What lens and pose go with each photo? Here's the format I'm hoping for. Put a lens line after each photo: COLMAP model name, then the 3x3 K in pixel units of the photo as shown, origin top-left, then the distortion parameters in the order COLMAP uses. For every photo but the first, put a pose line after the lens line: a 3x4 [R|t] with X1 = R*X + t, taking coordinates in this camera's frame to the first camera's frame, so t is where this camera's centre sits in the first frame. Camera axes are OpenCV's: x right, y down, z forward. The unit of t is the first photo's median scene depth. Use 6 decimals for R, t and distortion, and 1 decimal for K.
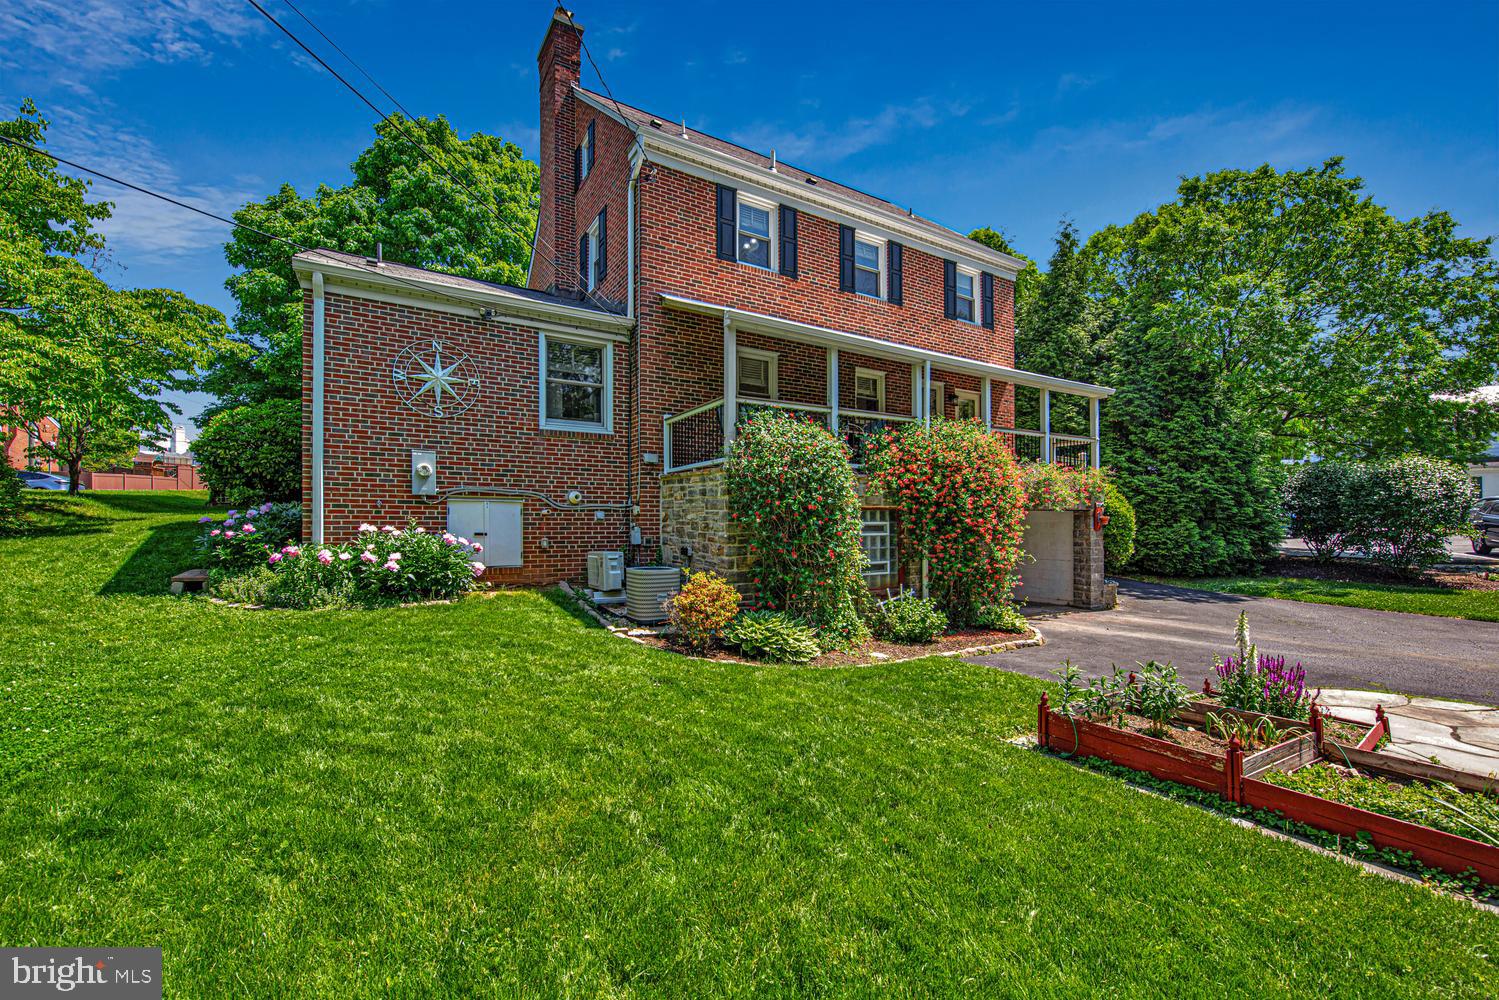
lens RADIAL K [[622.6, 0, 791.4], [0, 622.6, 505.2], [0, 0, 1]] dist [-0.014622, -0.000122]
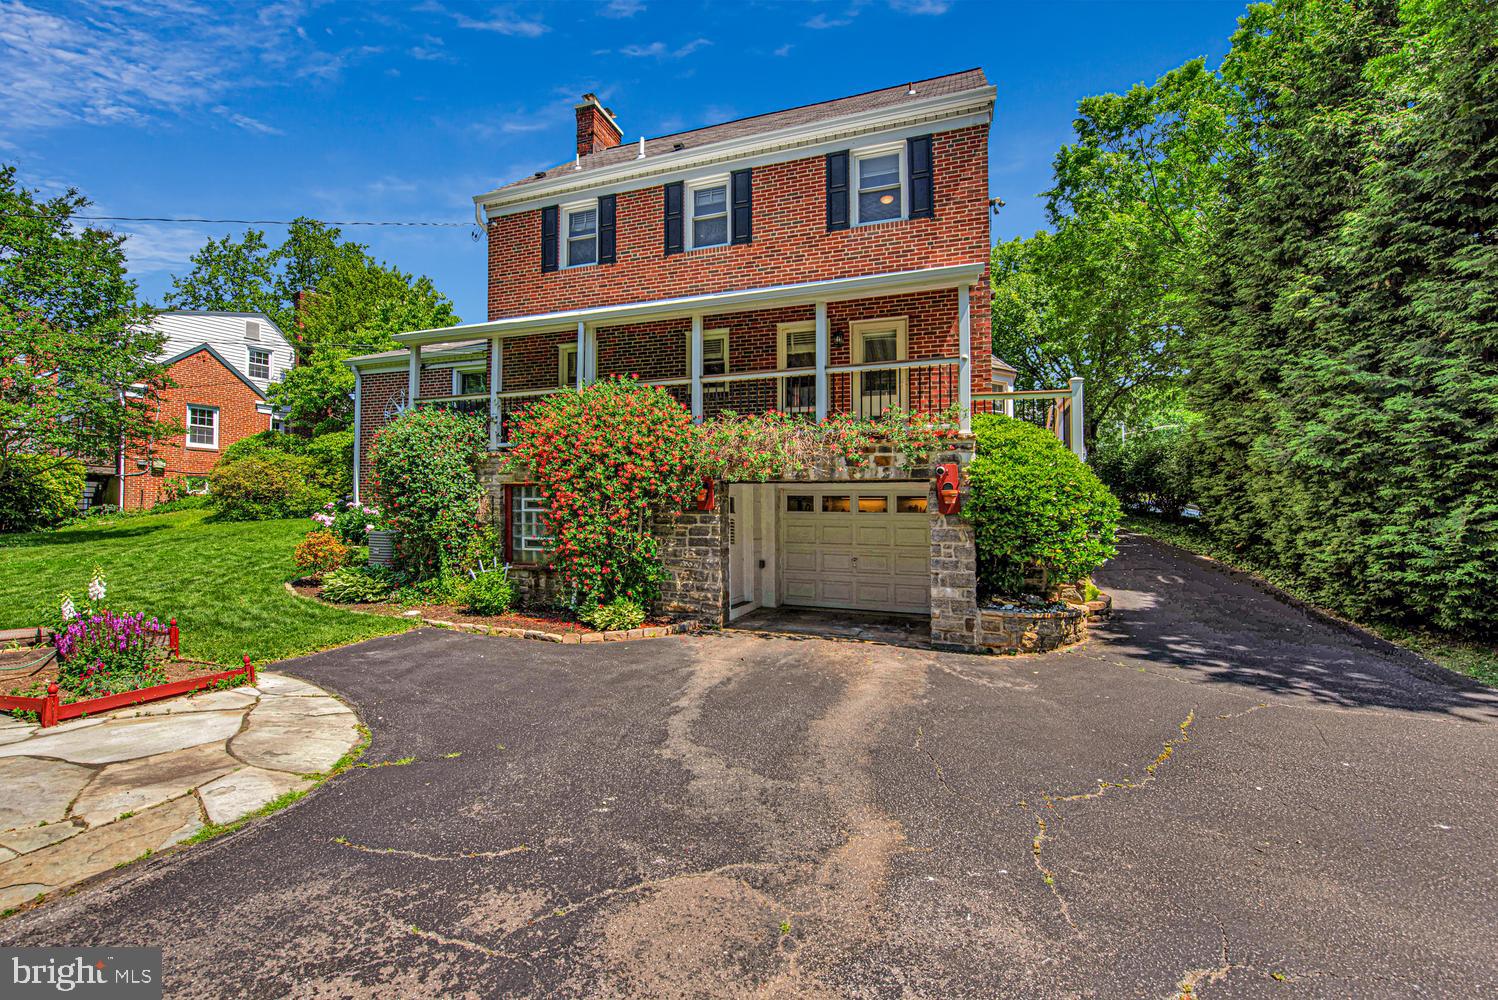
lens RADIAL K [[615.0, 0, 743.3], [0, 615.0, 508.0], [0, 0, 1]] dist [-0.015549, -0.000782]
pose [[0.599291, -0.004288, -0.800520, 0.828320], [0.007987, 0.999968, 0.000623, 0.032819], [0.800491, -0.006767, 0.599306, 0.502313]]
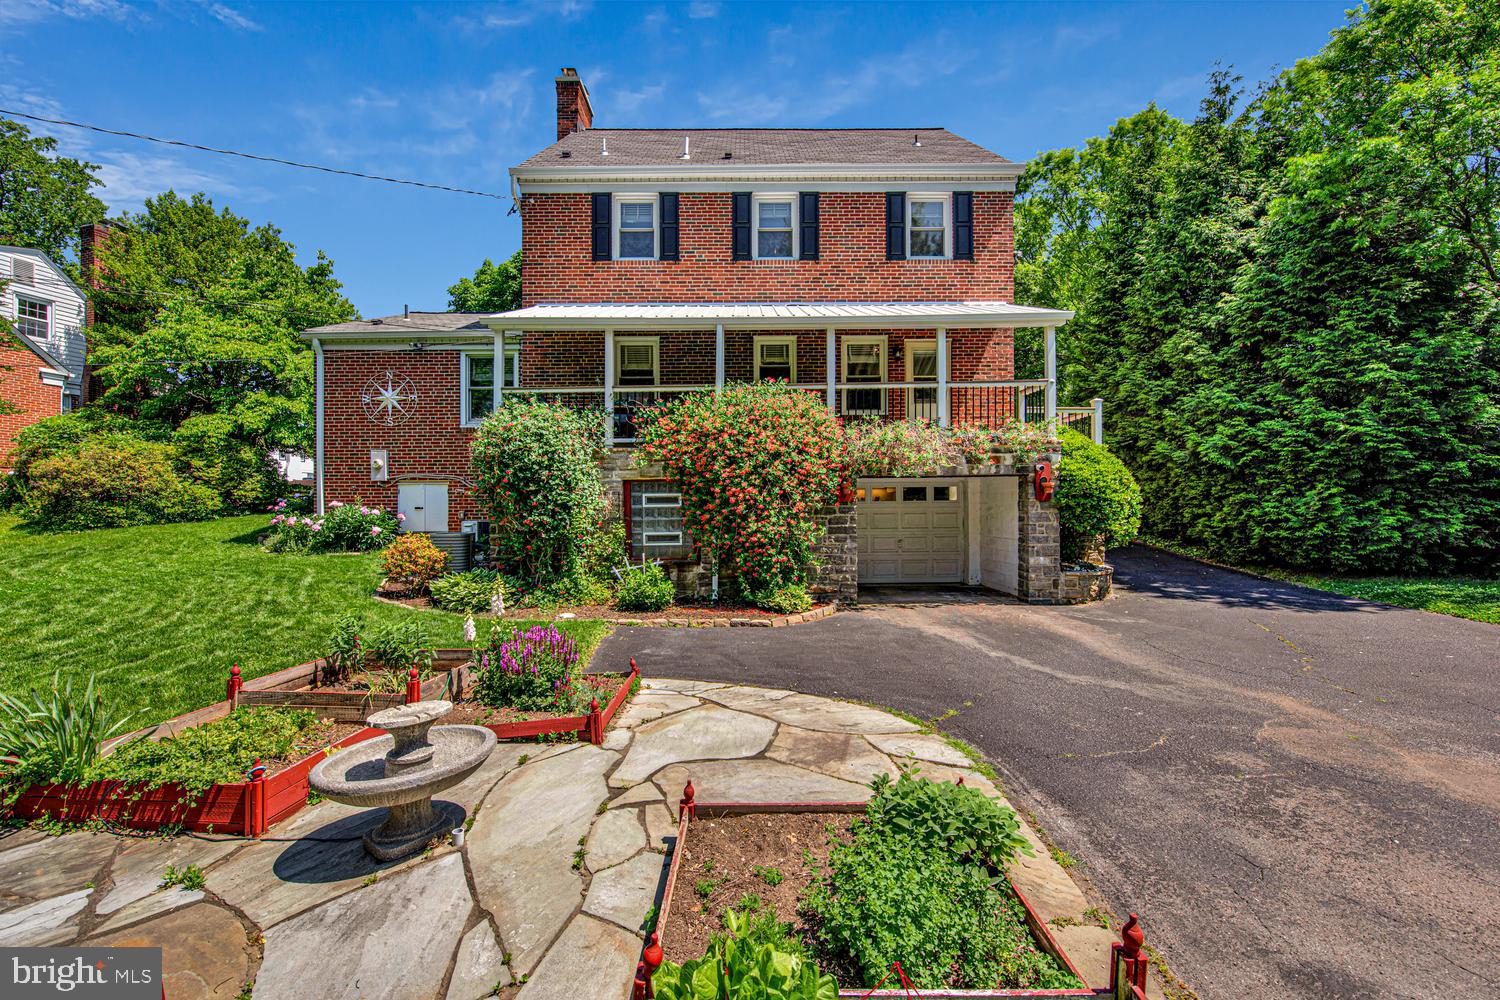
lens RADIAL K [[615.9, 0, 744.2], [0, 615.9, 508.0], [0, 0, 1]] dist [-0.015549, -0.000782]
pose [[0.843760, -0.007066, -0.536674, 0.573411], [0.025492, 0.999312, 0.026922, 0.019304], [0.536115, -0.036397, 0.843360, 0.162310]]
